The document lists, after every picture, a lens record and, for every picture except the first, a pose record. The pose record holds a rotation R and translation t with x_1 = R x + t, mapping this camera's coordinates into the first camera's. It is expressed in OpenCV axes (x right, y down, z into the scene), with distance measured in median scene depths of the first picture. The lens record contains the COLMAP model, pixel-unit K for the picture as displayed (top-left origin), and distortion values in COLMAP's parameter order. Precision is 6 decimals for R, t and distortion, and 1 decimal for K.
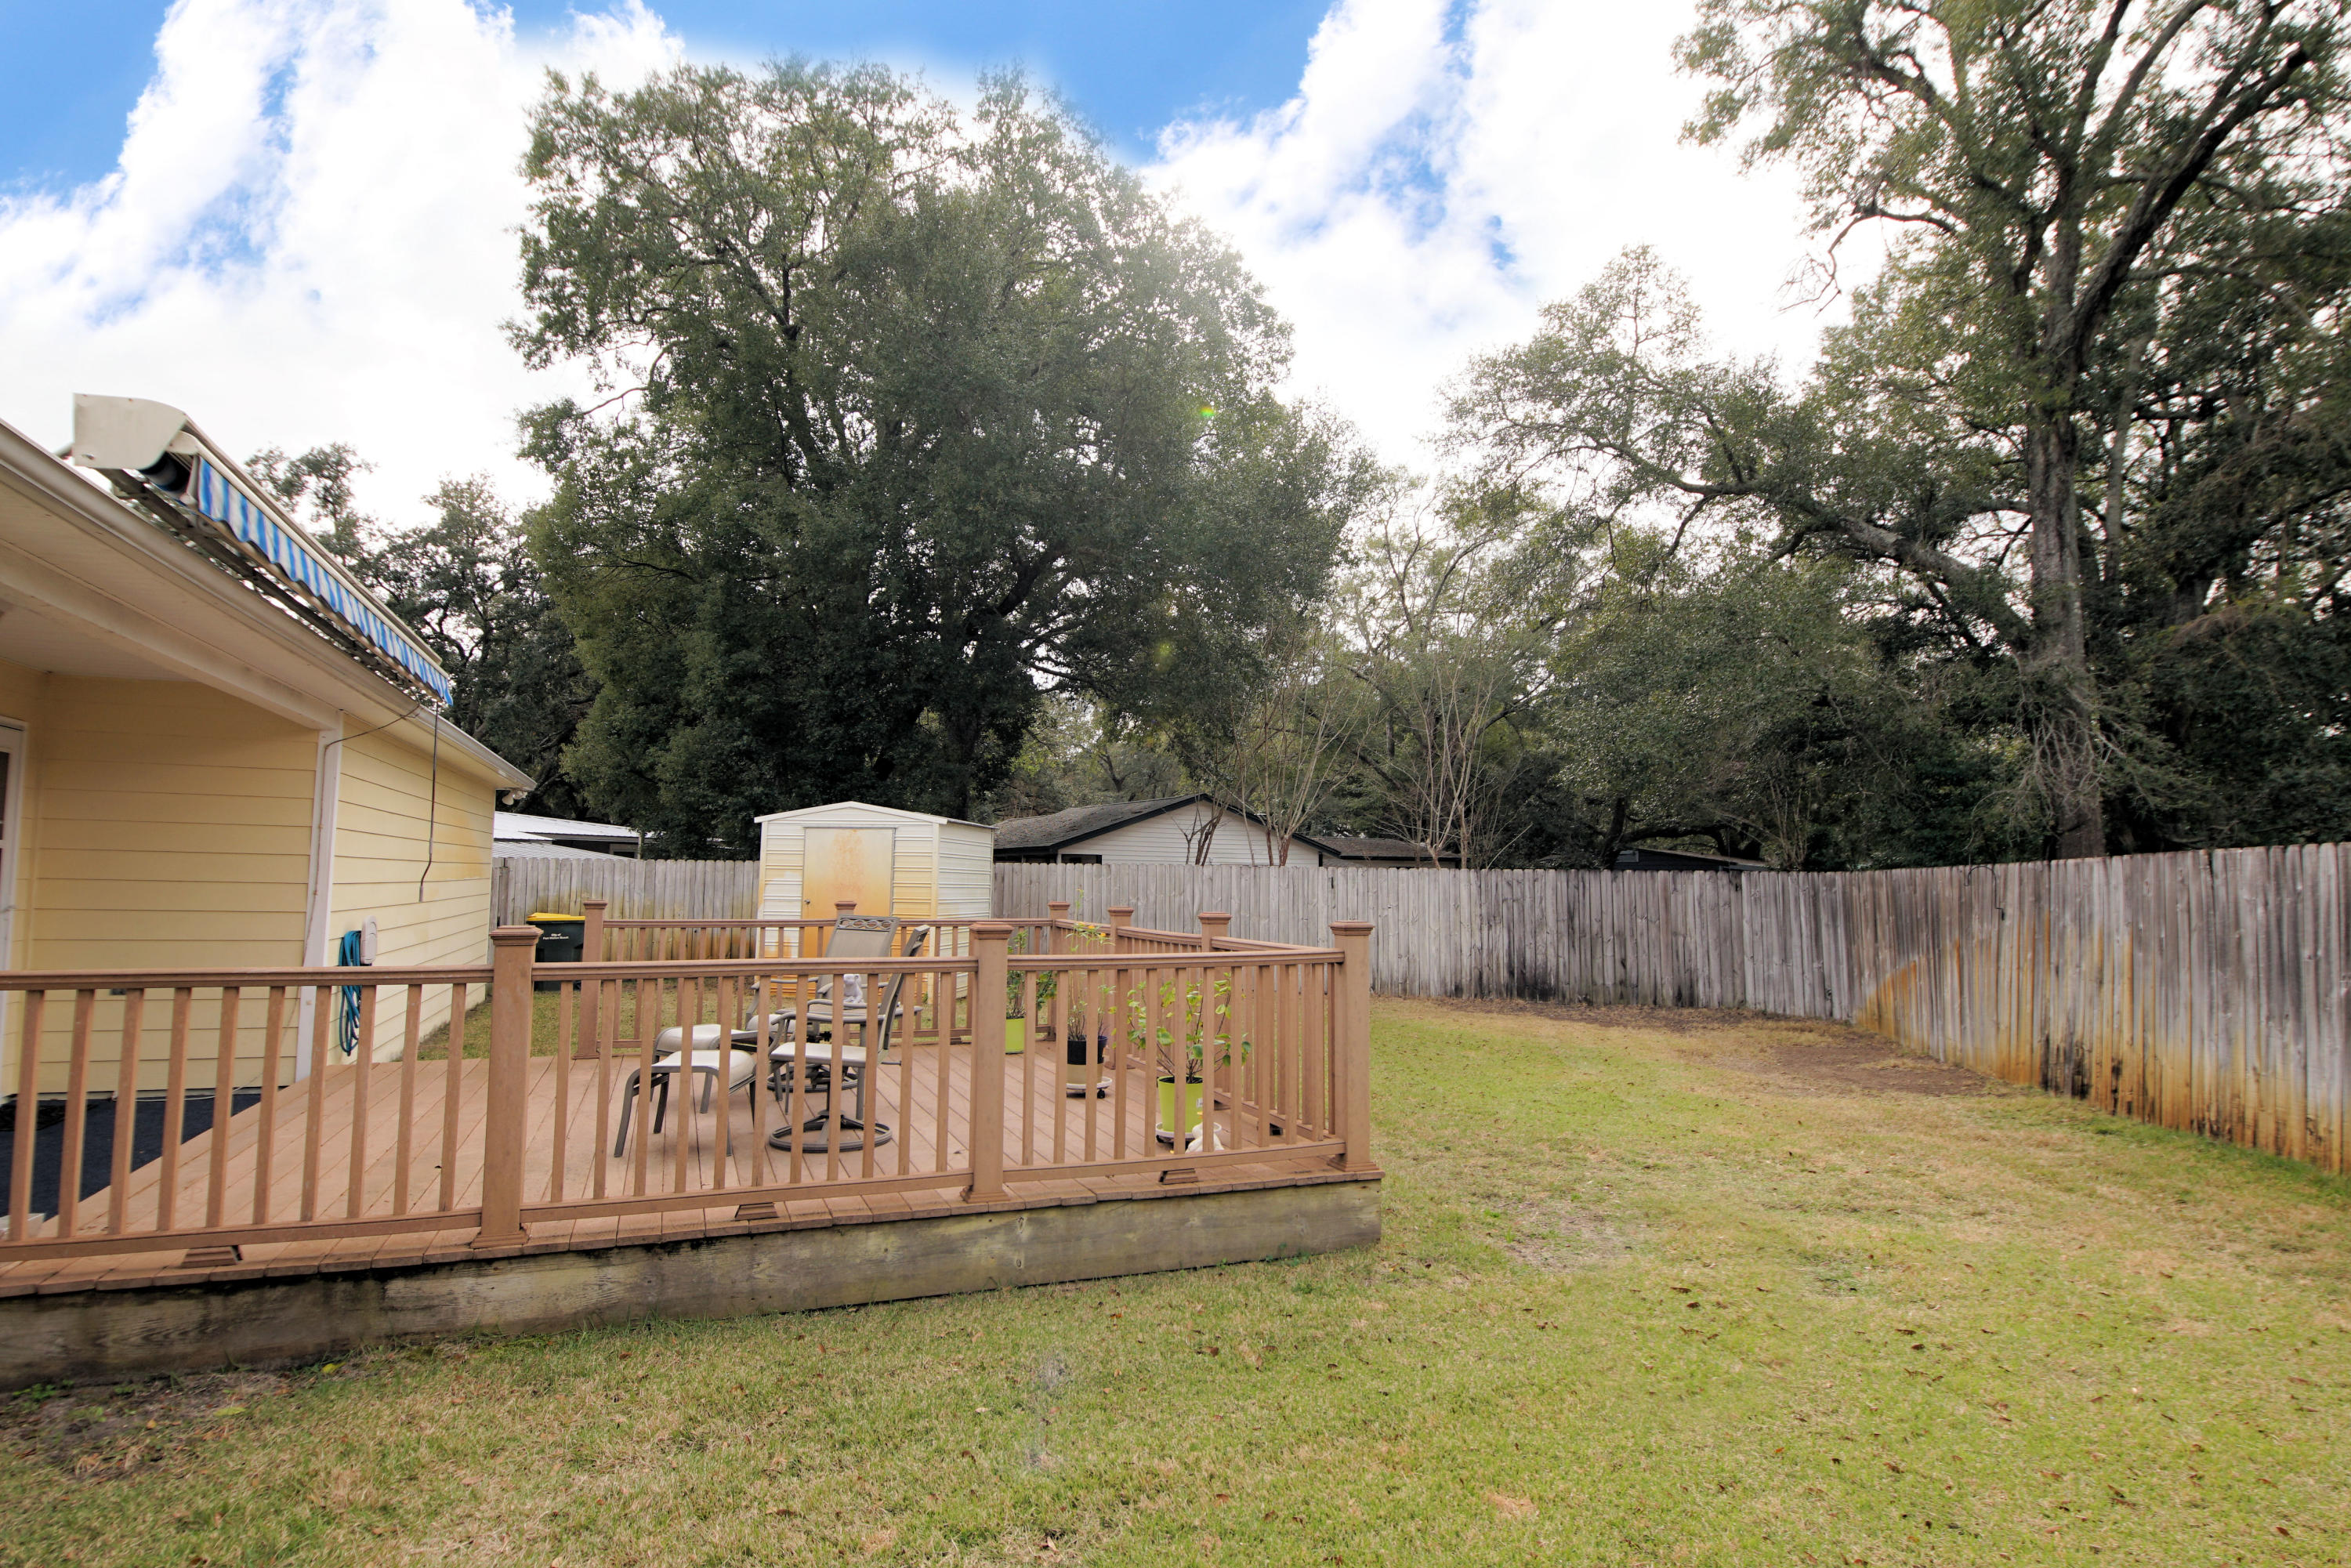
lens RADIAL K [[1285.8, 0, 1147.2], [0, 1285.8, 761.0], [0, 0, 1]] dist [0.027244, -0.026172]
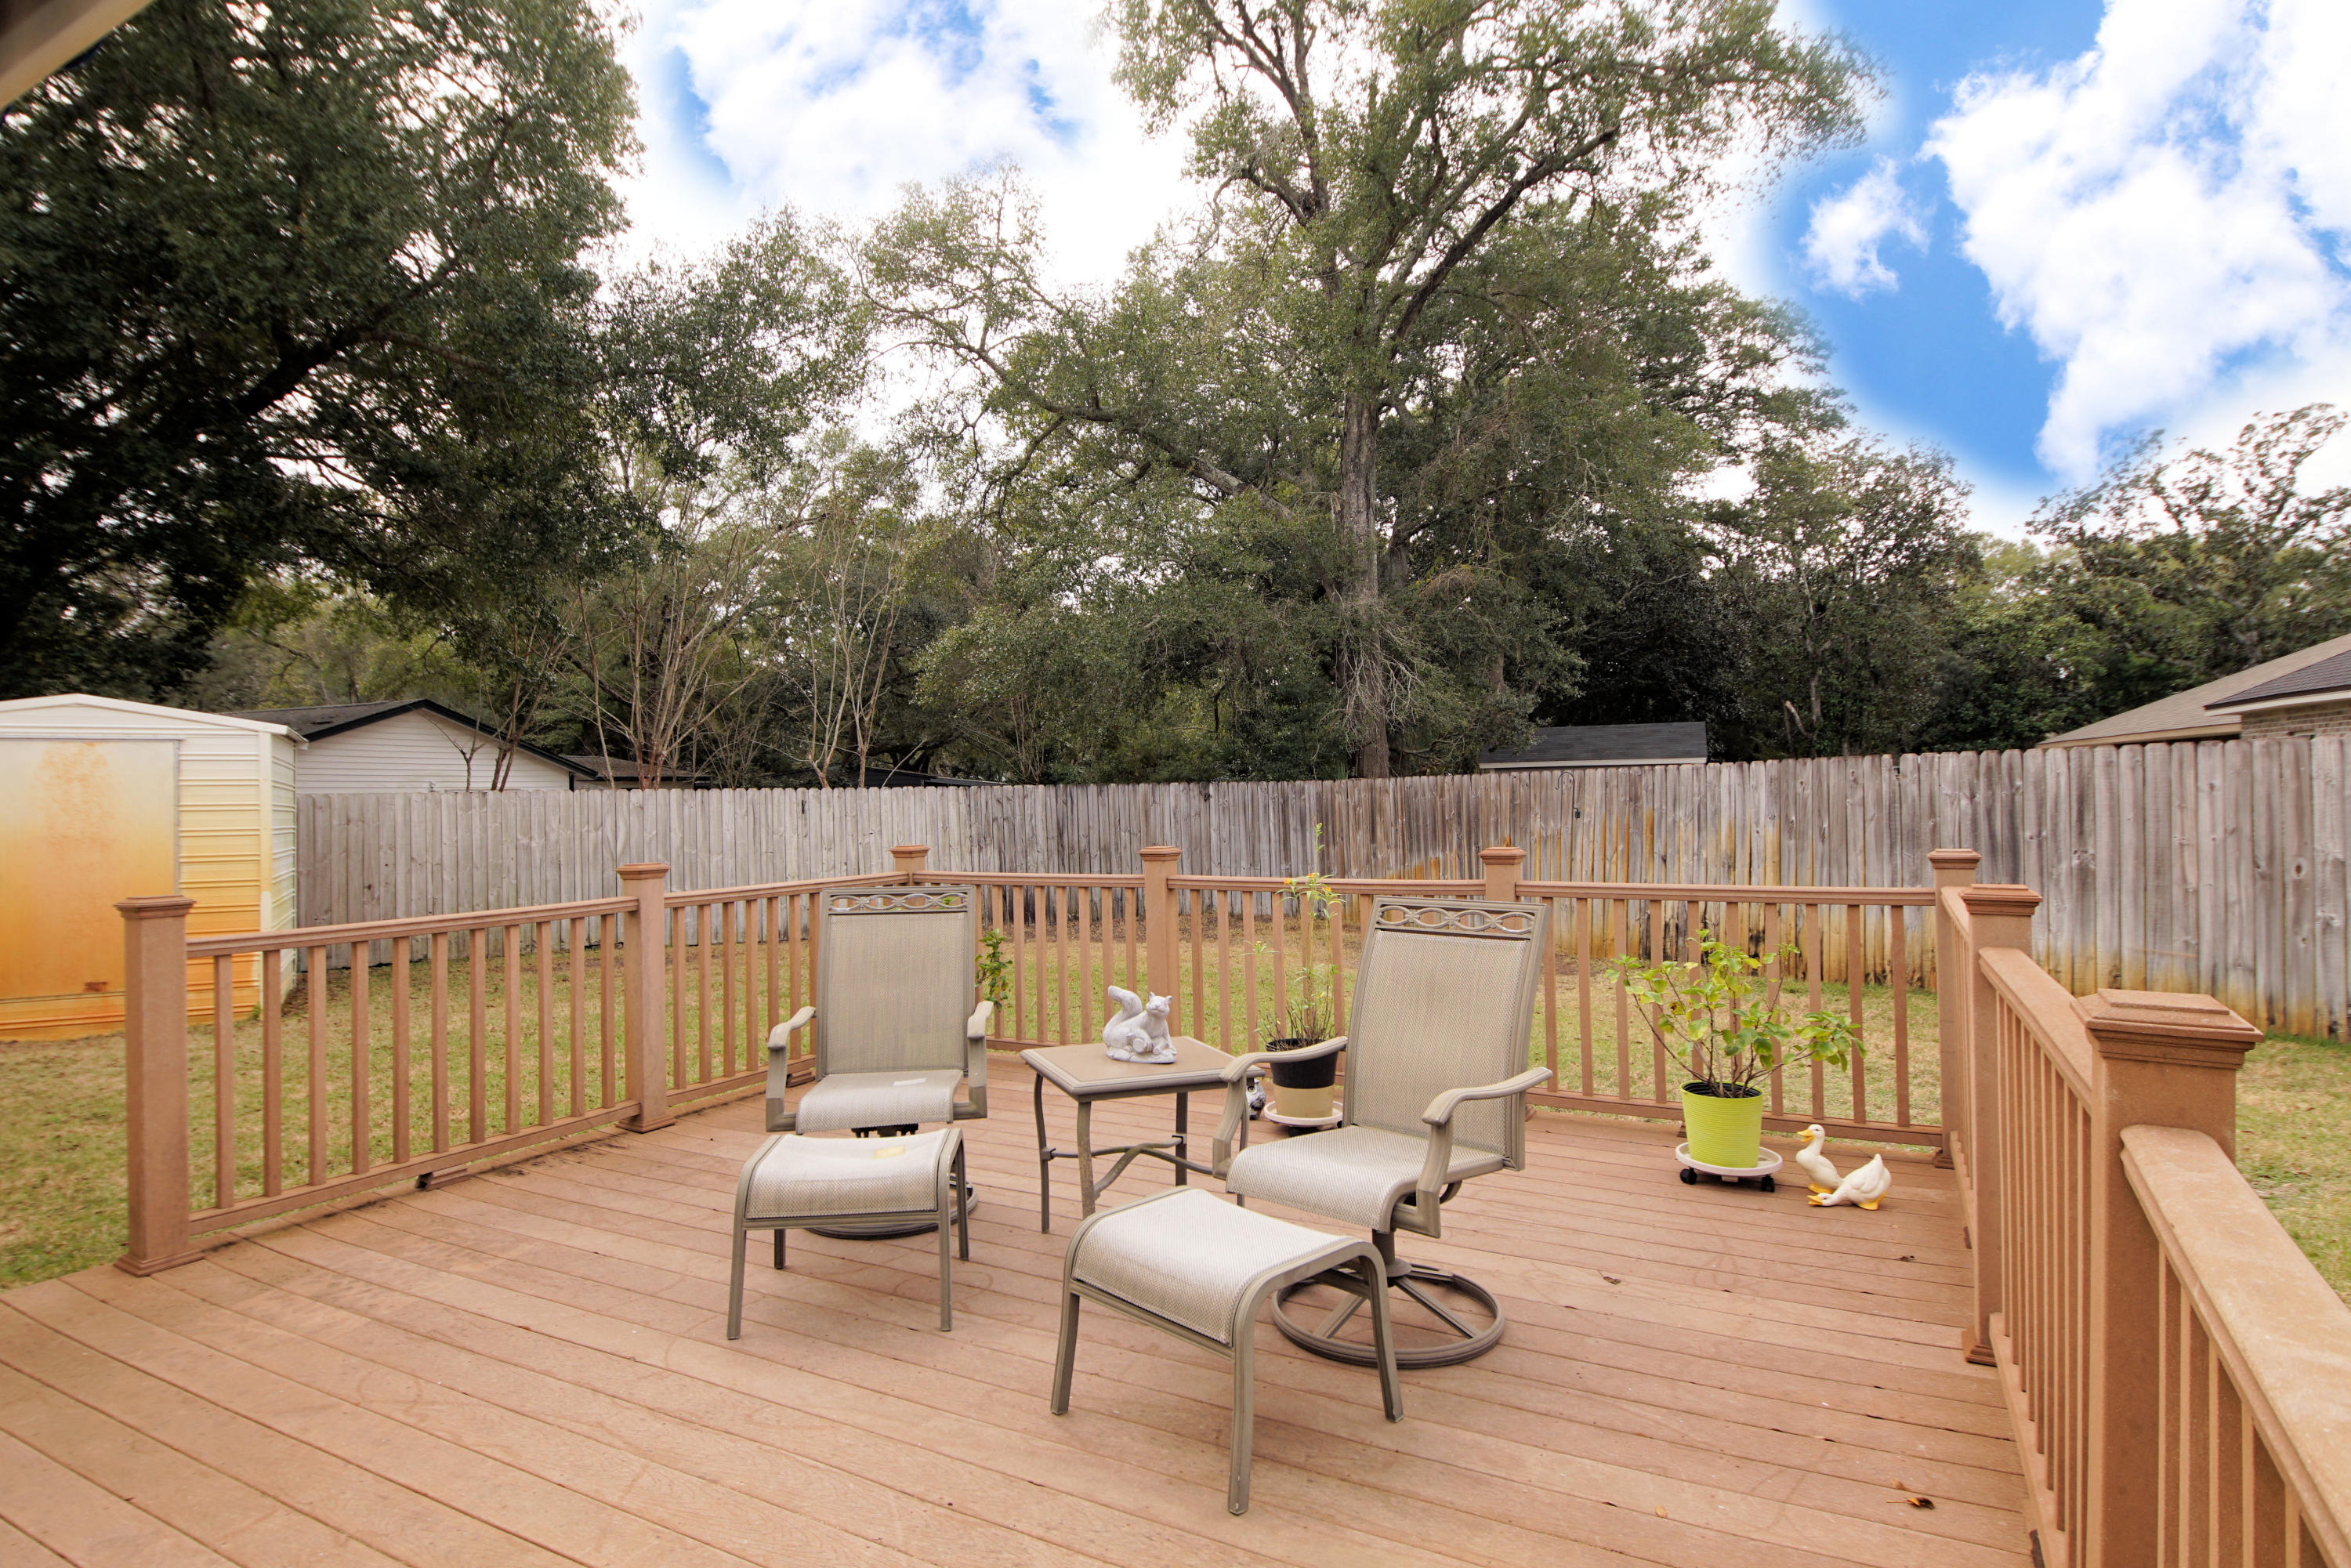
lens RADIAL K [[1259.9, 0, 1146.1], [0, 1259.9, 768.0], [0, 0, 1]] dist [0.039201, -0.035411]
pose [[0.768269, -0.014747, 0.639957, -0.230242], [-0.030040, 0.997802, 0.059057, 0.014983], [-0.639422, -0.064597, 0.766138, 0.248338]]
